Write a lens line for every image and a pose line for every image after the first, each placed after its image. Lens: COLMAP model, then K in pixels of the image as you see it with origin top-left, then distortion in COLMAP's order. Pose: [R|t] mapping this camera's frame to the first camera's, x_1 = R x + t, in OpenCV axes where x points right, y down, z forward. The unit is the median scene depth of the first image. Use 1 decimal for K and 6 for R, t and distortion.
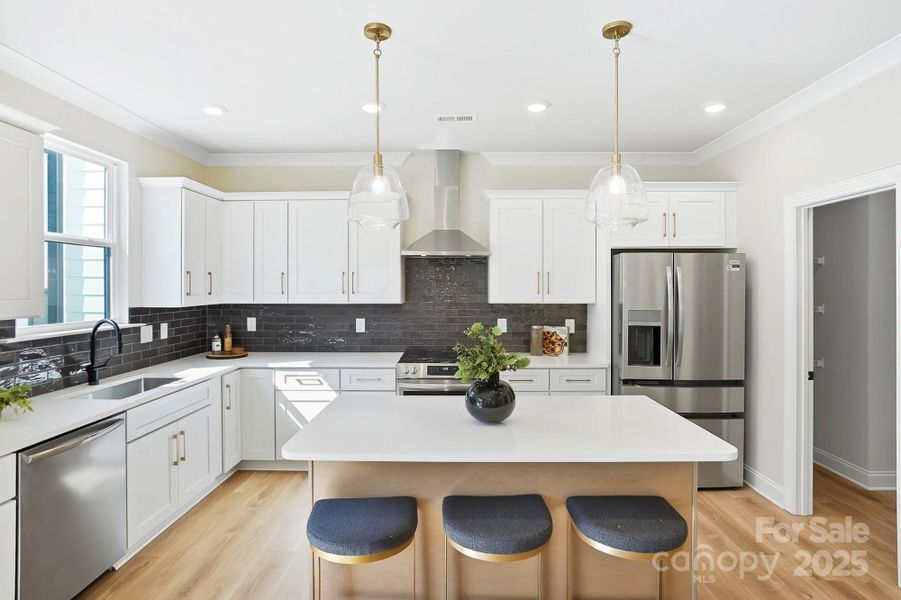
lens RADIAL K [[465.7, 0, 440.3], [0, 465.7, 287.9], [0, 0, 1]] dist [-0.024317, -0.000860]
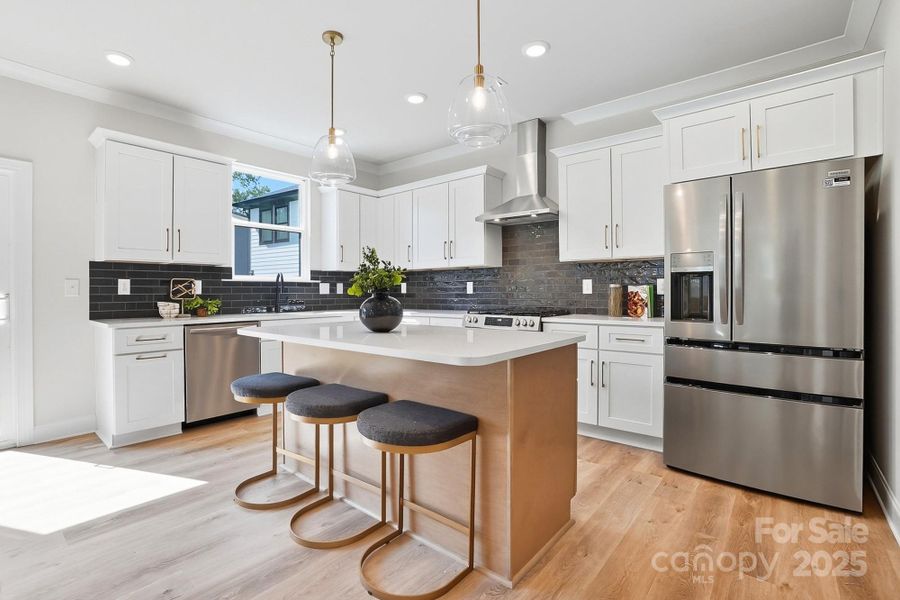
lens RADIAL K [[416.2, 0, 445.3], [0, 416.2, 297.3], [0, 0, 1]] dist [-0.031885, 0.006870]
pose [[0.782223, 0.005650, -0.622973, 0.513431], [0.000350, 0.999955, 0.009508, 0.110598], [0.622998, -0.007656, 0.782186, 0.159815]]
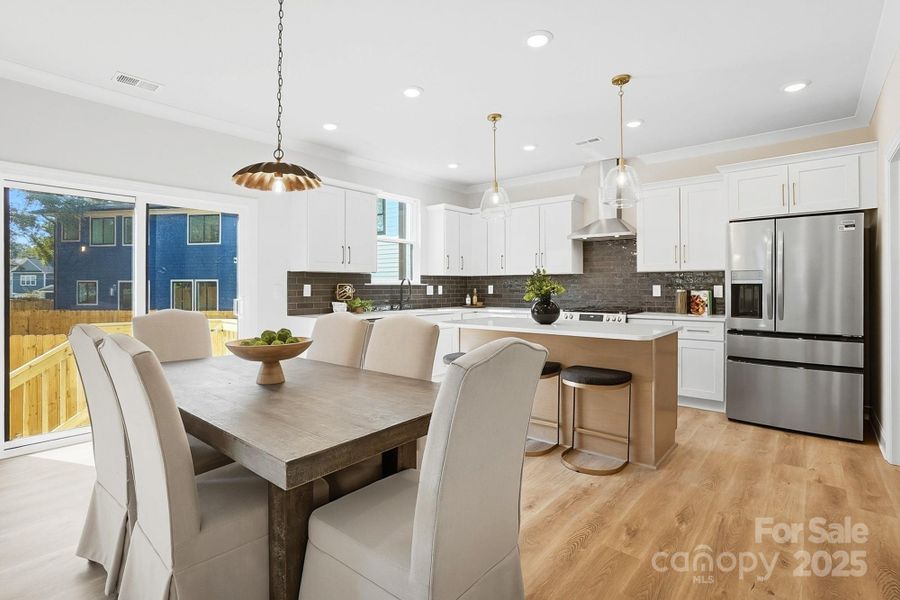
lens RADIAL K [[434.6, 0, 454.1], [0, 434.6, 291.8], [0, 0, 1]] dist [-0.012234, 0.002065]
pose [[0.783291, 0.006304, -0.621624, 0.503409], [-0.002162, 0.999970, 0.007417, 0.089071], [0.621652, -0.004465, 0.783281, -0.298453]]
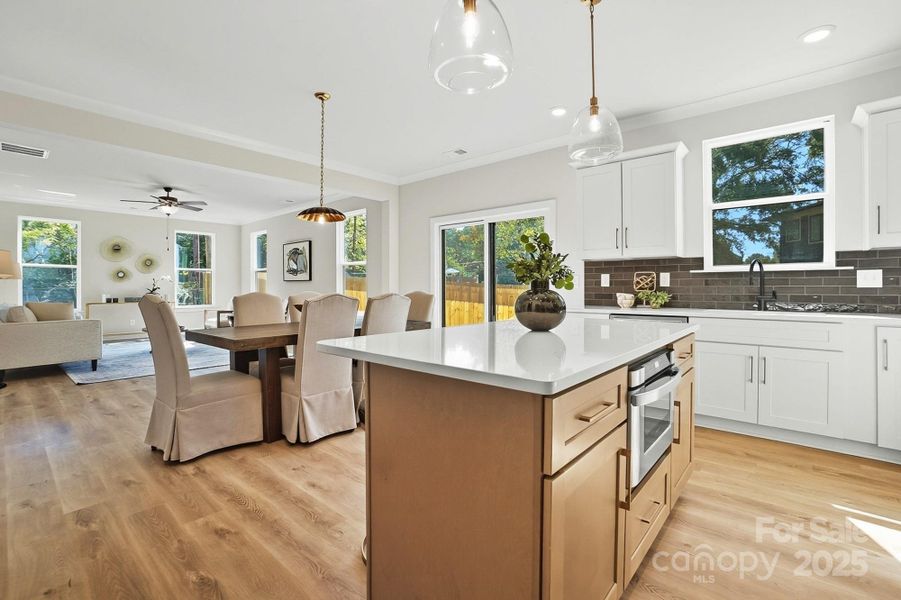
lens RADIAL K [[416.6, 0, 454.6], [0, 416.6, 290.3], [0, 0, 1]] dist [-0.031885, 0.006870]
pose [[-0.638005, 0.008956, -0.769980, 0.535077], [-0.001409, 0.999917, 0.012798, 0.109204], [0.770031, 0.009250, -0.637939, 0.832532]]
